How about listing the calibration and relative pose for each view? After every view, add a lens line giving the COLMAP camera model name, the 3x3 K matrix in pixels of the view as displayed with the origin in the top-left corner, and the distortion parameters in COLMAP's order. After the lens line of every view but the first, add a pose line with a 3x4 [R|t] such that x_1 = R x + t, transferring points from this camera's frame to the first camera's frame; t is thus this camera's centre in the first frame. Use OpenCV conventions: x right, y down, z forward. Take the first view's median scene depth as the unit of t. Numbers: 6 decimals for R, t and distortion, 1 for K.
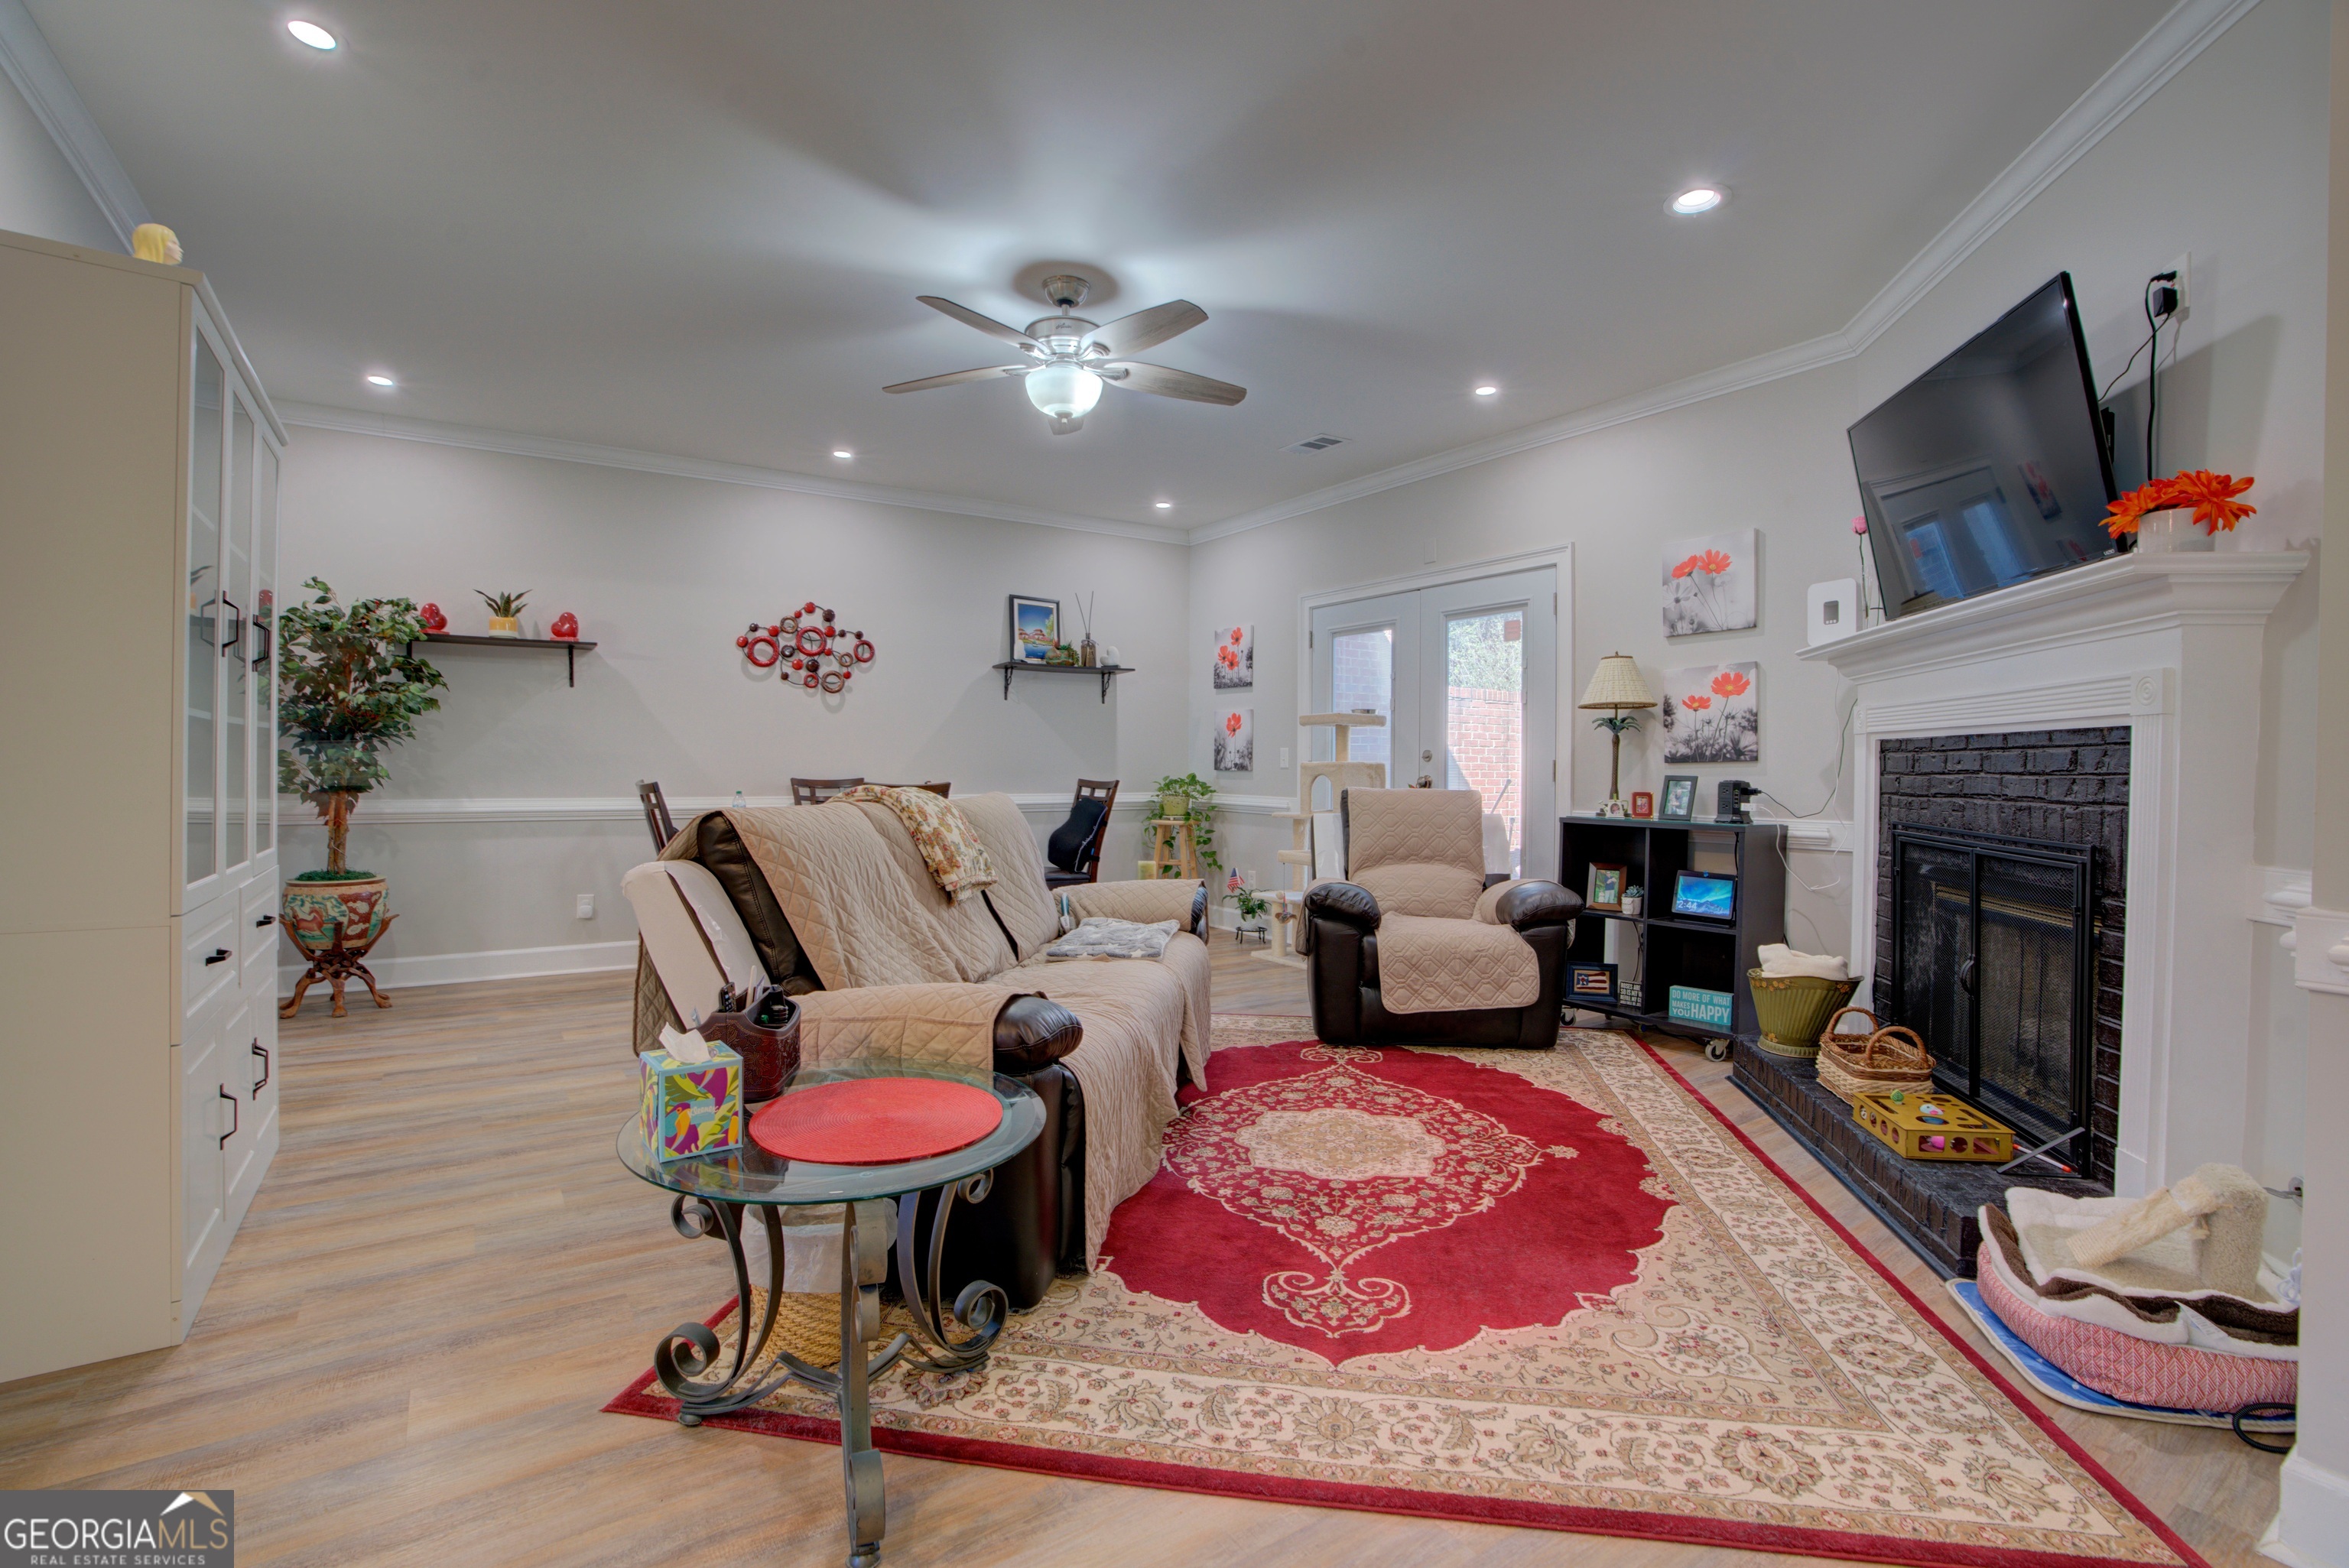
lens RADIAL K [[1073.6, 0, 1177.3], [0, 1073.6, 784.0], [0, 0, 1]] dist [-0.067157, 0.028250]
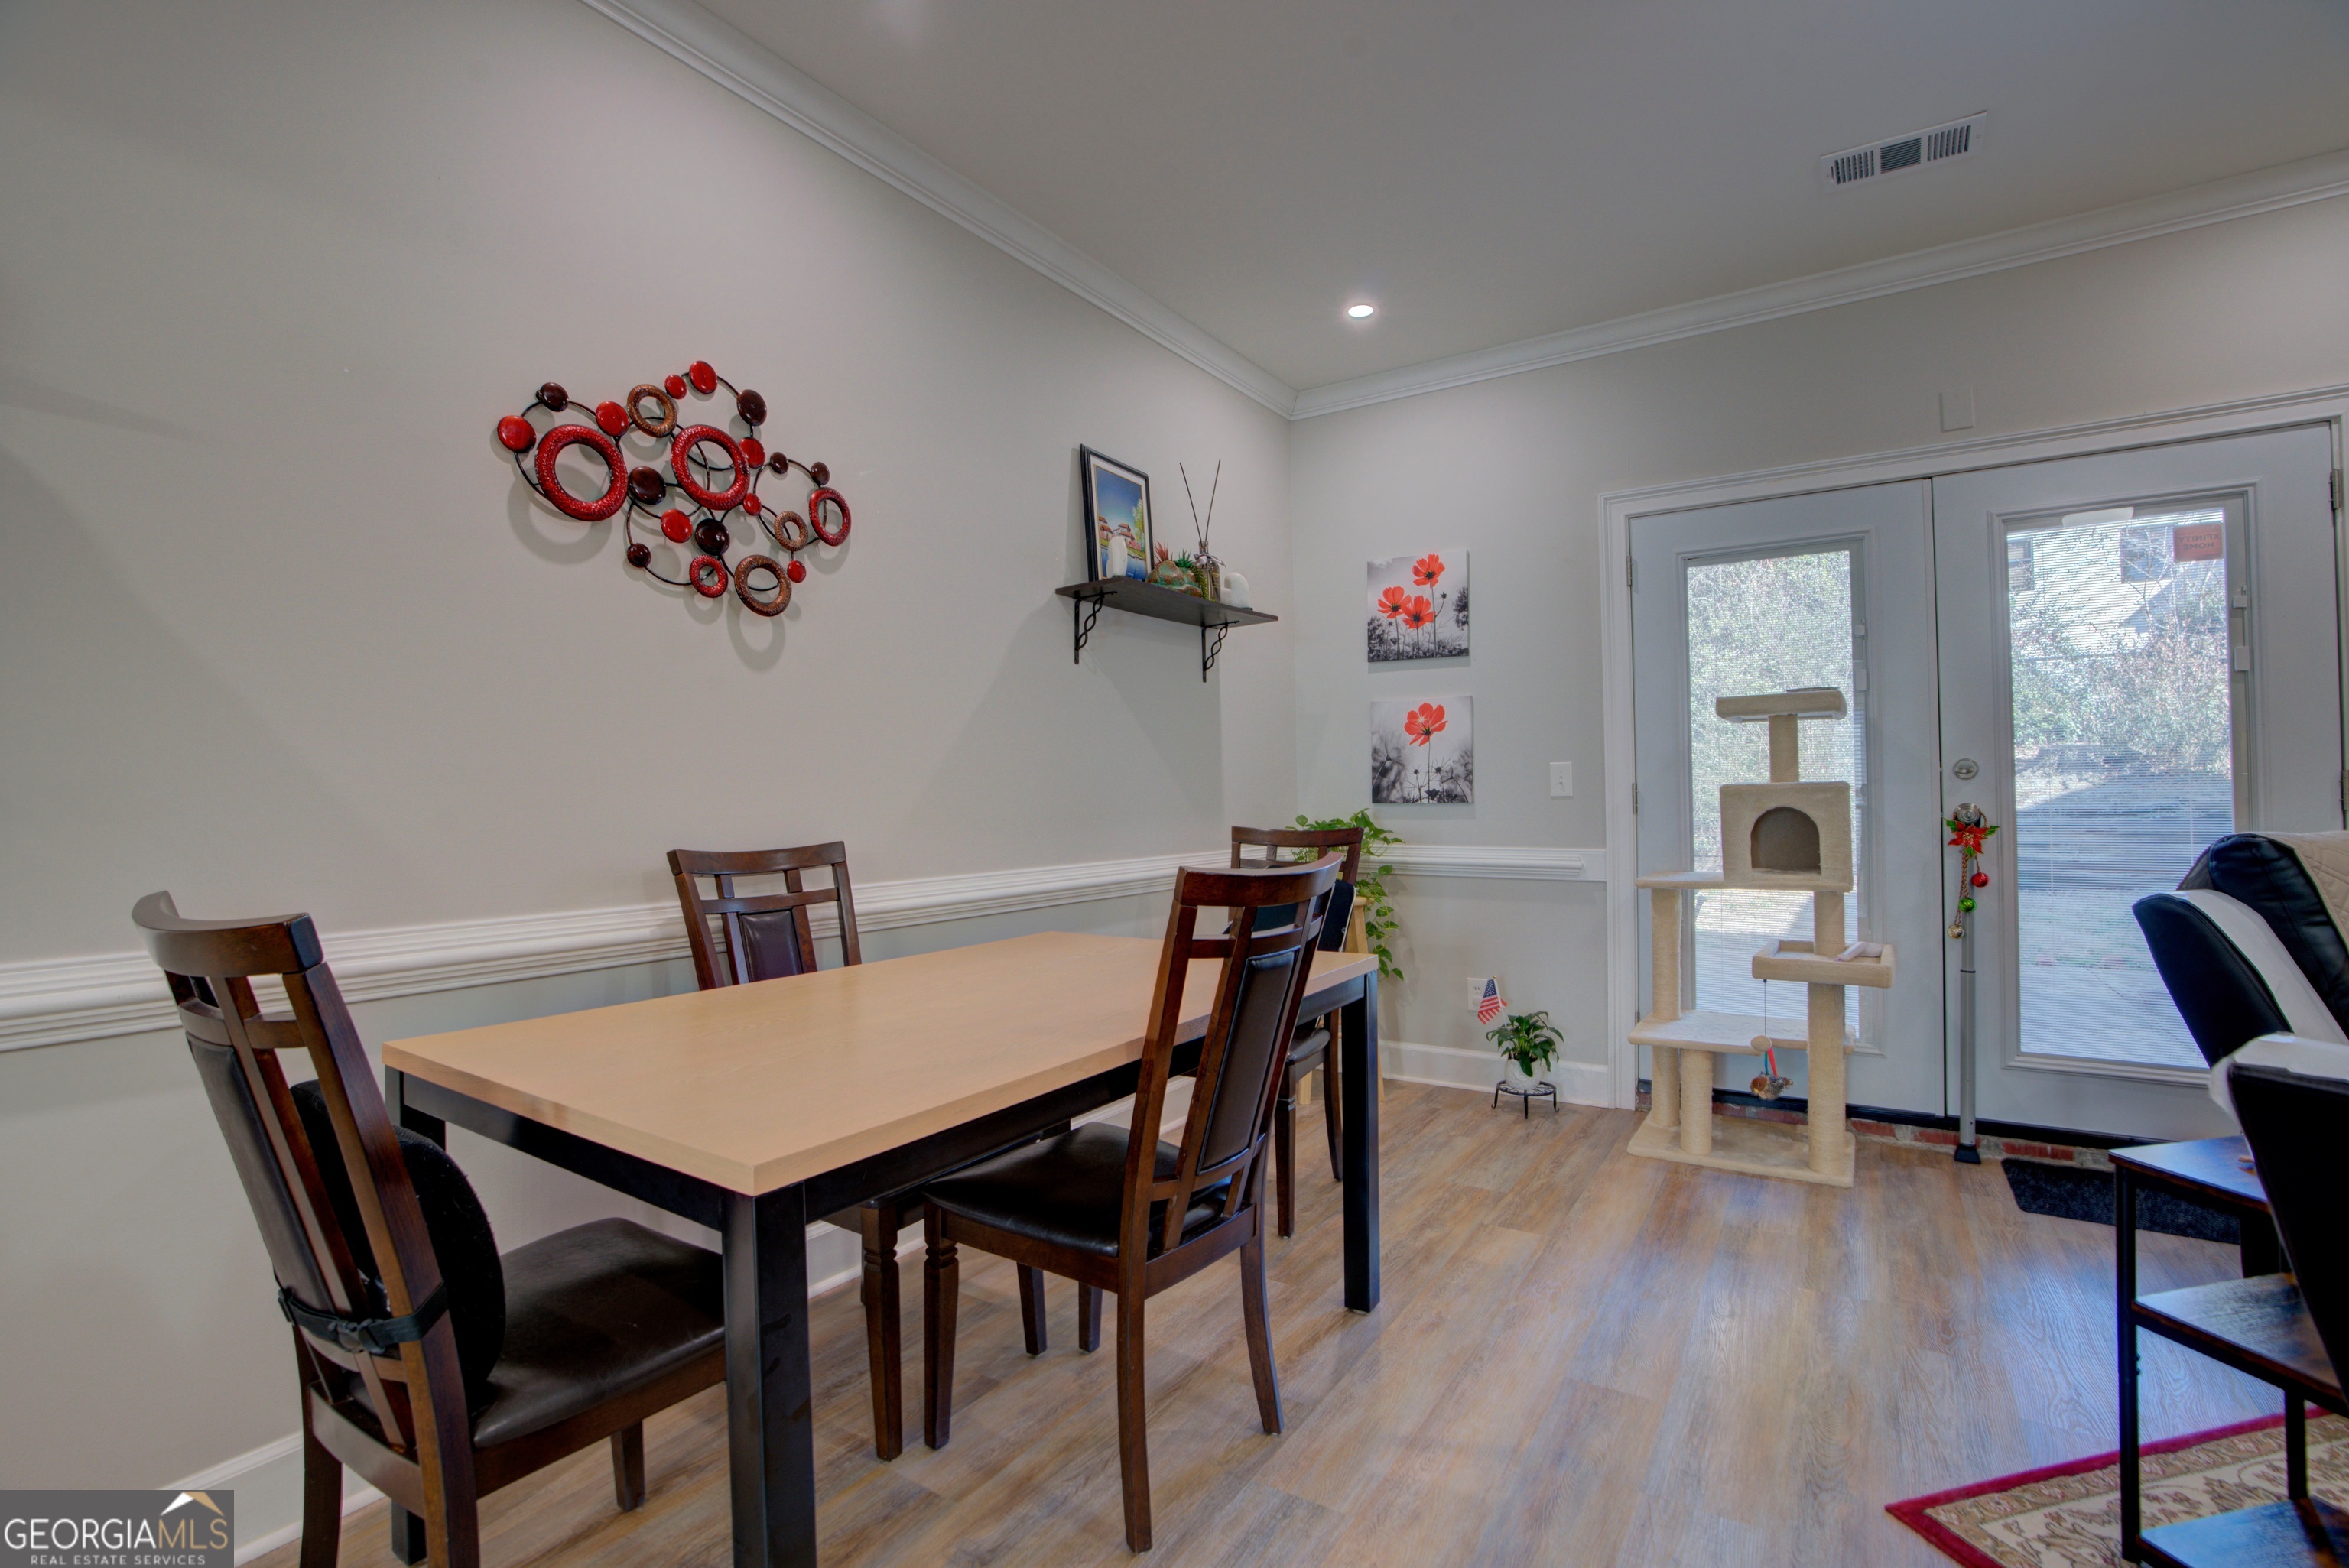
lens RADIAL K [[1073.6, 0, 1177.3], [0, 1073.6, 784.0], [0, 0, 1]] dist [-0.067157, 0.028250]
pose [[0.919062, -0.013077, 0.393897, -0.339754], [0.024440, 0.999417, -0.023845, -0.014580], [-0.393355, 0.031541, 0.918845, 0.611656]]
